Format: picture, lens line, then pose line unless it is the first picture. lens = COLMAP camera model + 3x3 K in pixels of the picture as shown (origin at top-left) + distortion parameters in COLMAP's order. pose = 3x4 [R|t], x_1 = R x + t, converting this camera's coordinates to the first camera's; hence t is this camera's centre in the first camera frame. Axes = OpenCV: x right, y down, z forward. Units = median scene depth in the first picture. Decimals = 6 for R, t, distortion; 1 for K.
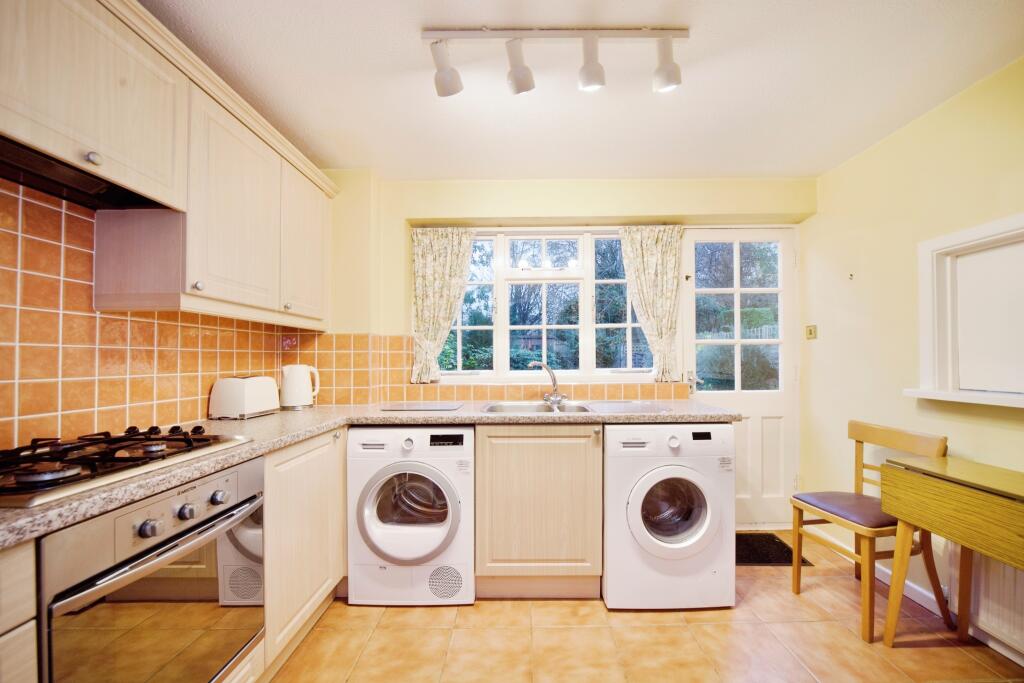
lens RADIAL K [[401.1, 0, 516.8], [0, 401.1, 344.2], [0, 0, 1]] dist [-0.000540, -0.000047]
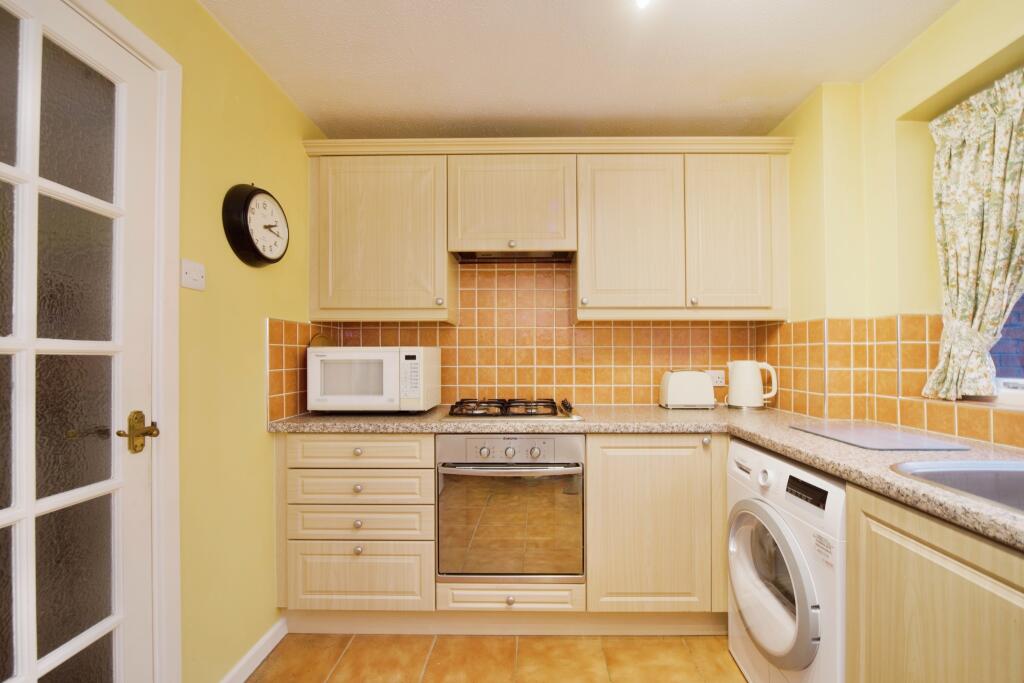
lens RADIAL K [[398.8, 0, 512.0], [0, 398.8, 341.5], [0, 0, 1]] dist [0.001051, 0.000191]
pose [[-0.003521, -0.030054, -0.999542, 0.424817], [0.040723, 0.998715, -0.030173, 0.016493], [0.999164, -0.040810, -0.002292, 0.572227]]
